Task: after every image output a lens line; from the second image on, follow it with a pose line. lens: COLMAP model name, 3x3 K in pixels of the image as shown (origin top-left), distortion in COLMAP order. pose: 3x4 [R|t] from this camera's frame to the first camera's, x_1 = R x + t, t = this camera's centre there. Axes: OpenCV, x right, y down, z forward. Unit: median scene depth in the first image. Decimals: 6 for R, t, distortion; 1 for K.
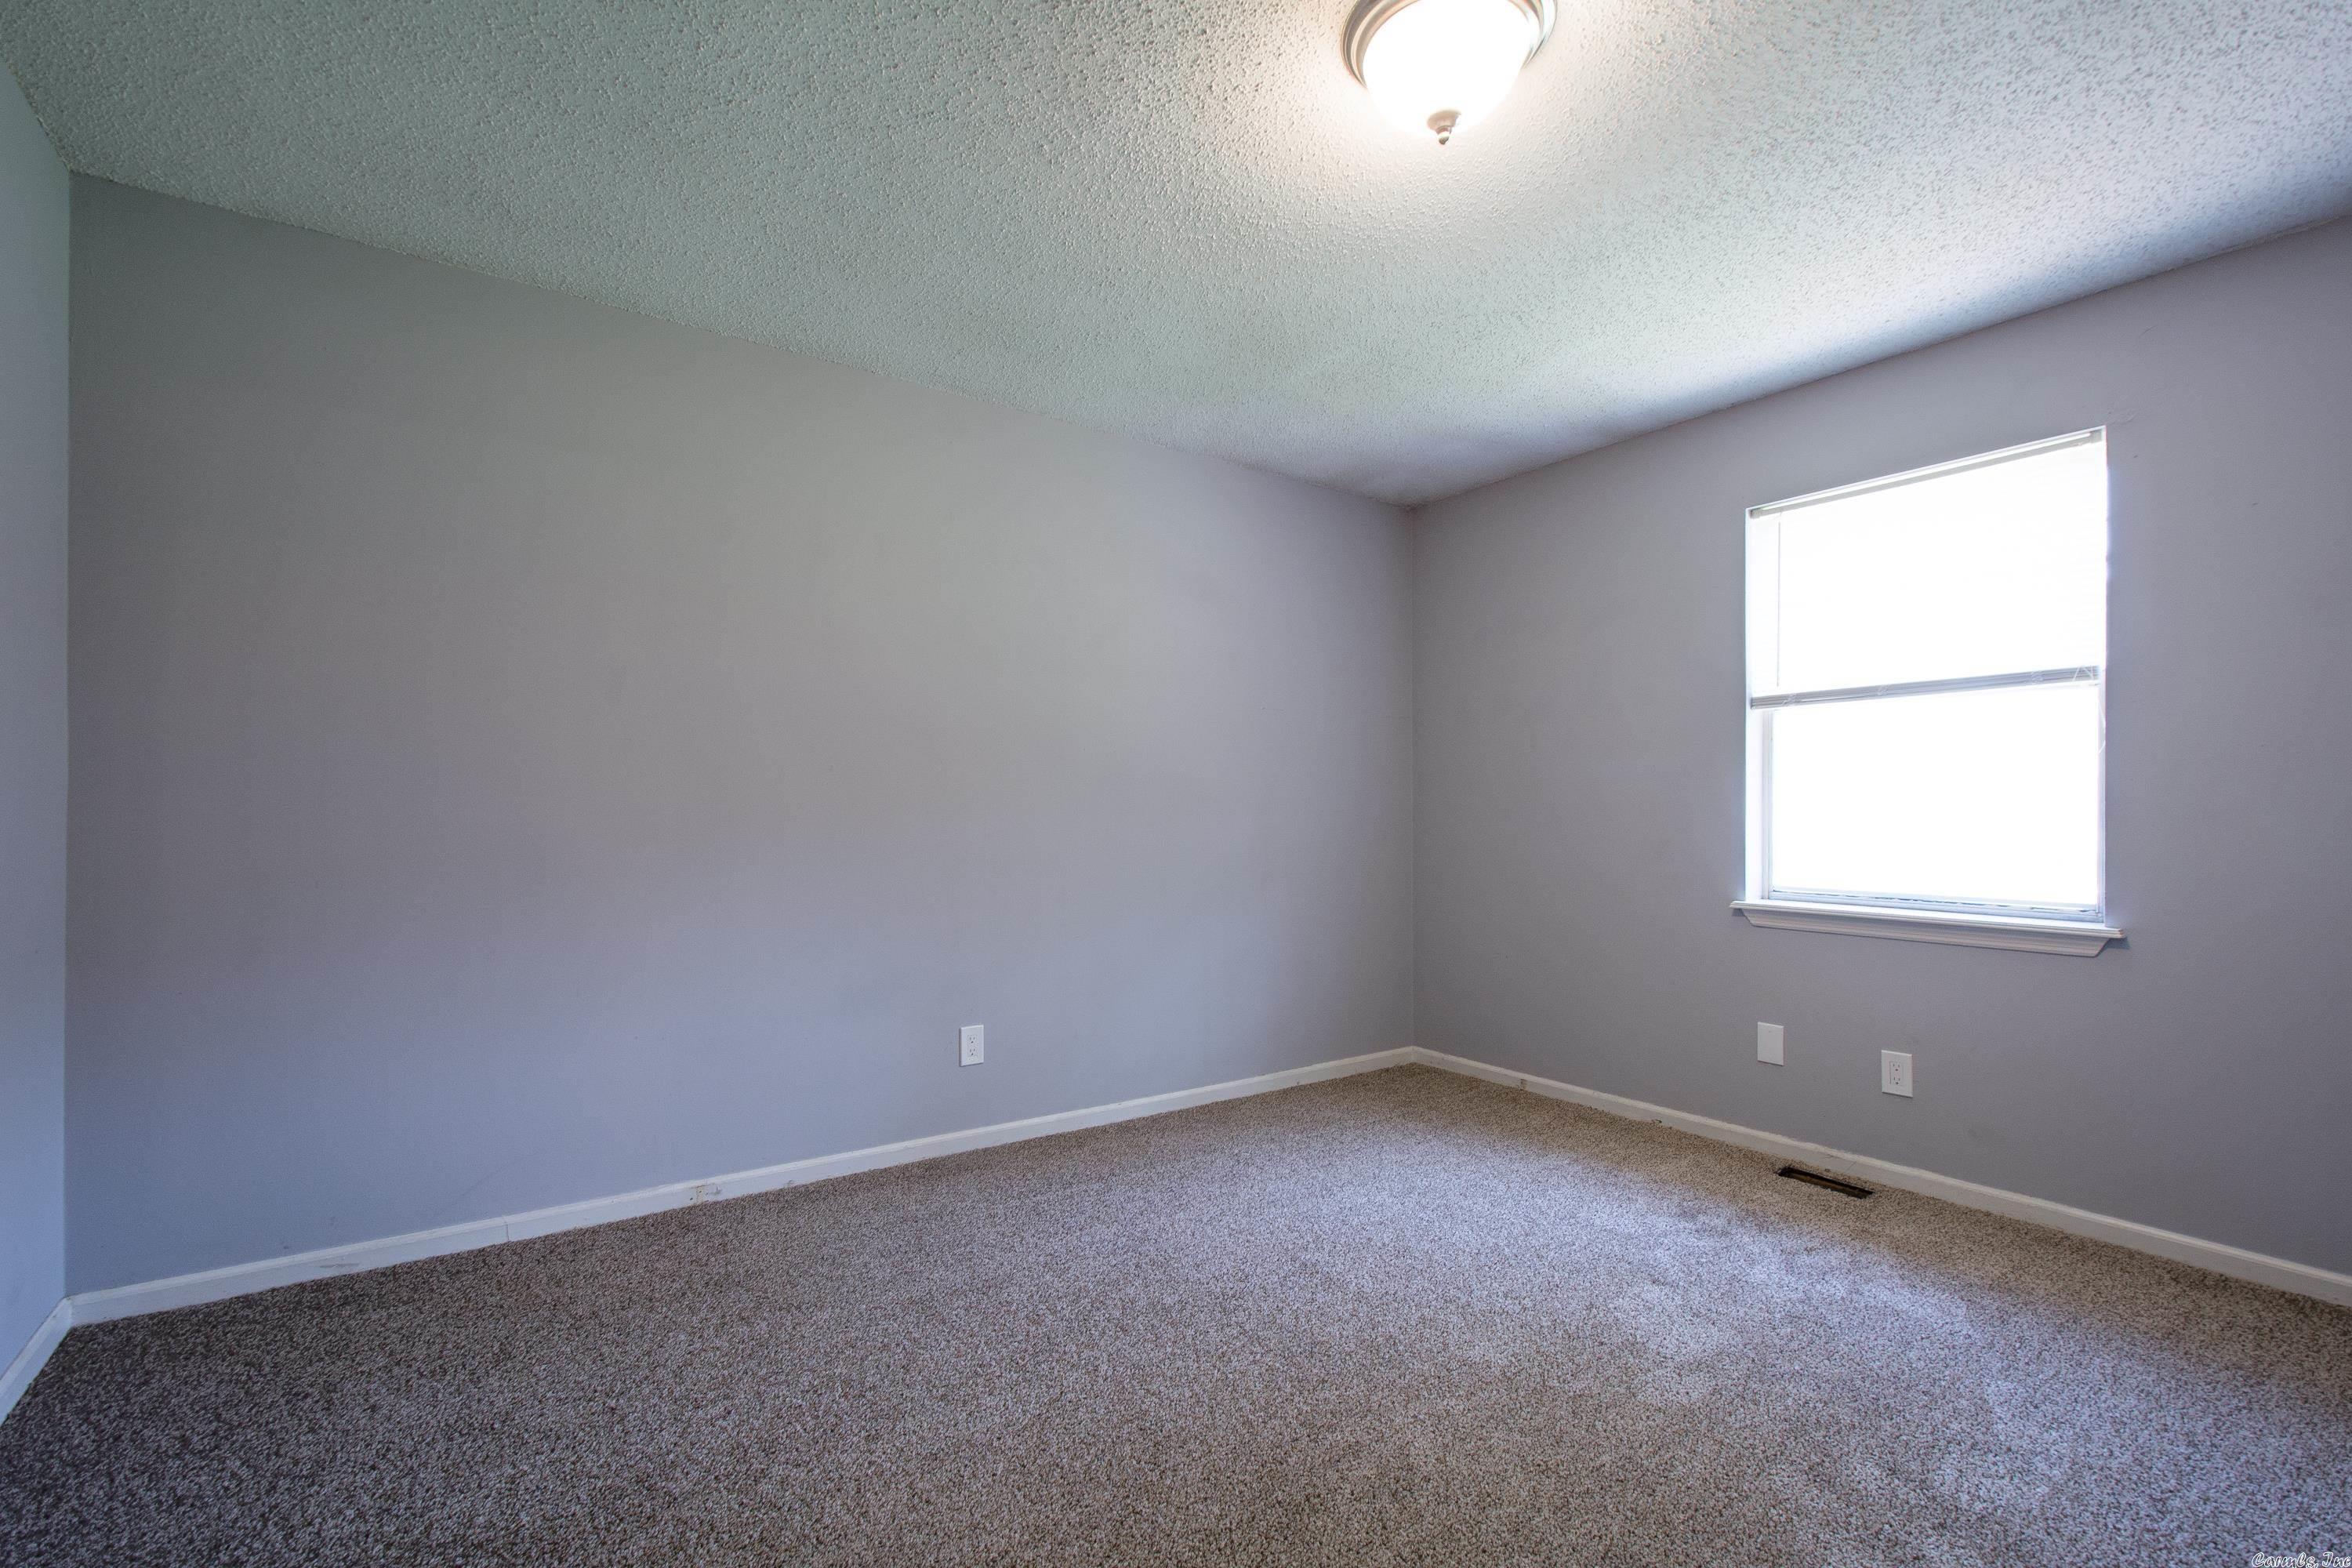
lens RADIAL K [[1044.6, 0, 1173.6], [0, 1044.6, 822.1], [0, 0, 1]] dist [0.010918, -0.000758]
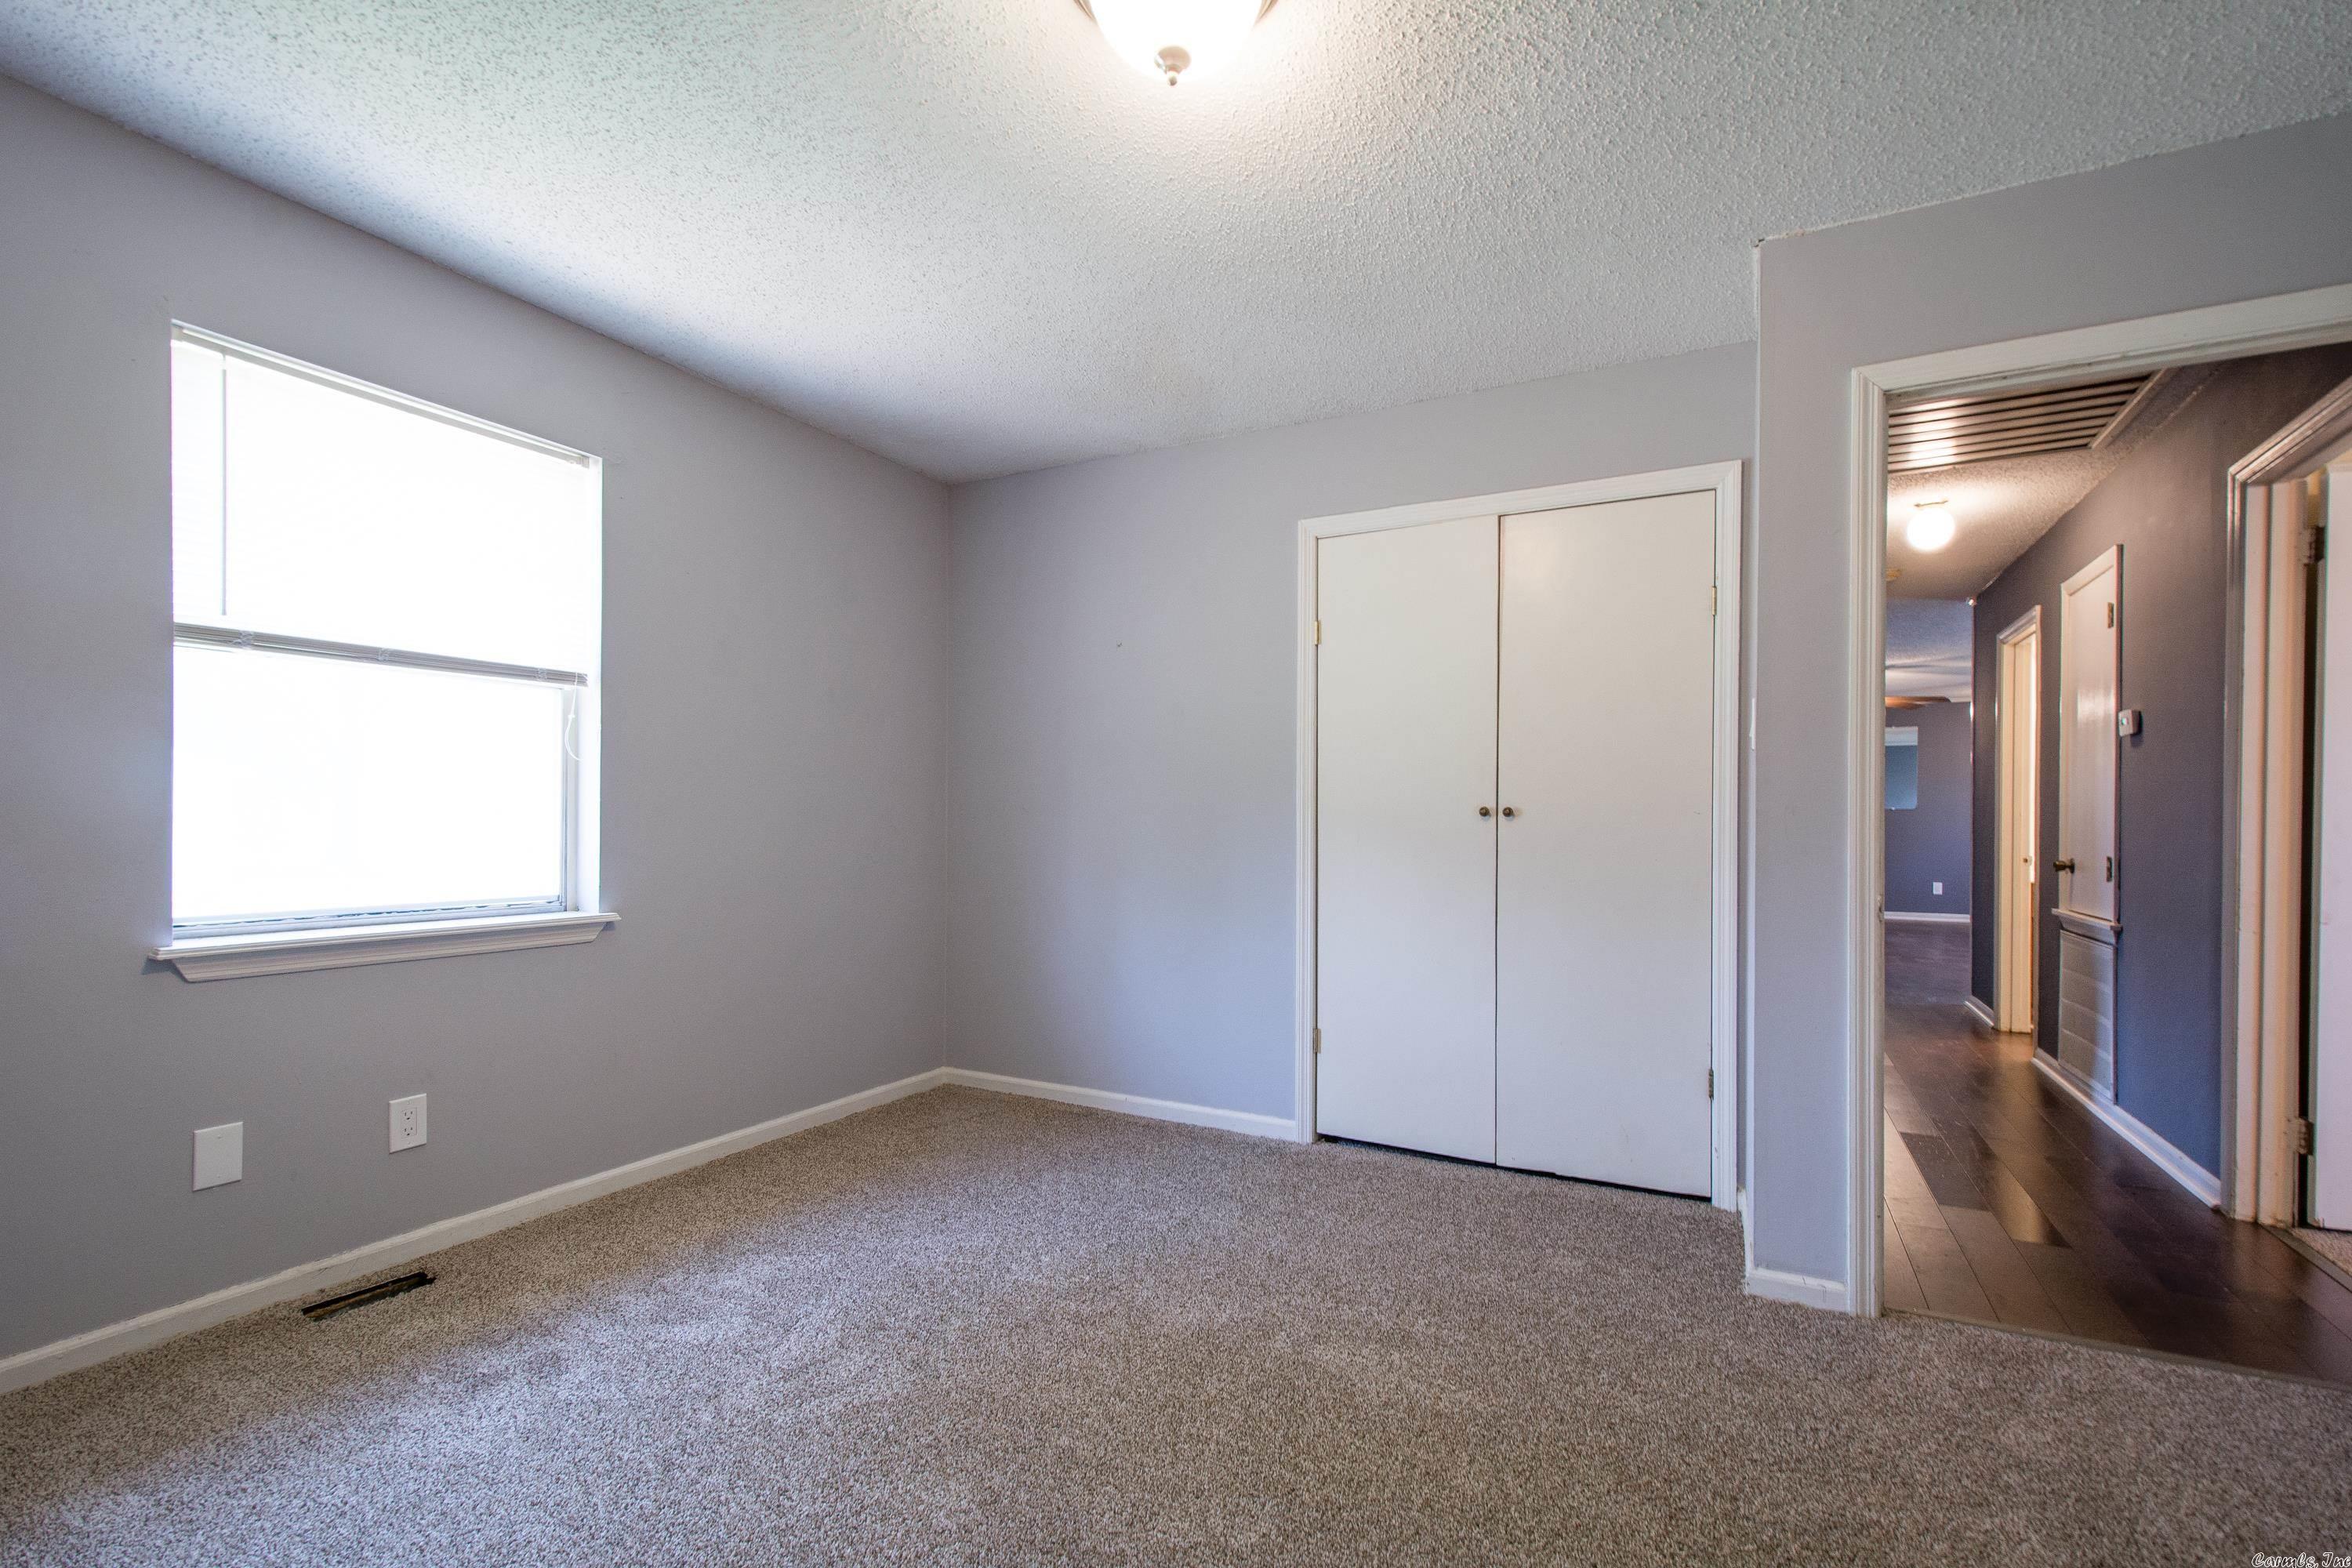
lens RADIAL K [[1044.6, 0, 1173.6], [0, 1044.6, 822.1], [0, 0, 1]] dist [0.010918, -0.000758]
pose [[-0.449480, -0.008629, 0.893249, -0.319213], [0.000734, 0.999949, 0.010029, -0.005093], [-0.893290, 0.005164, -0.449450, 0.833107]]
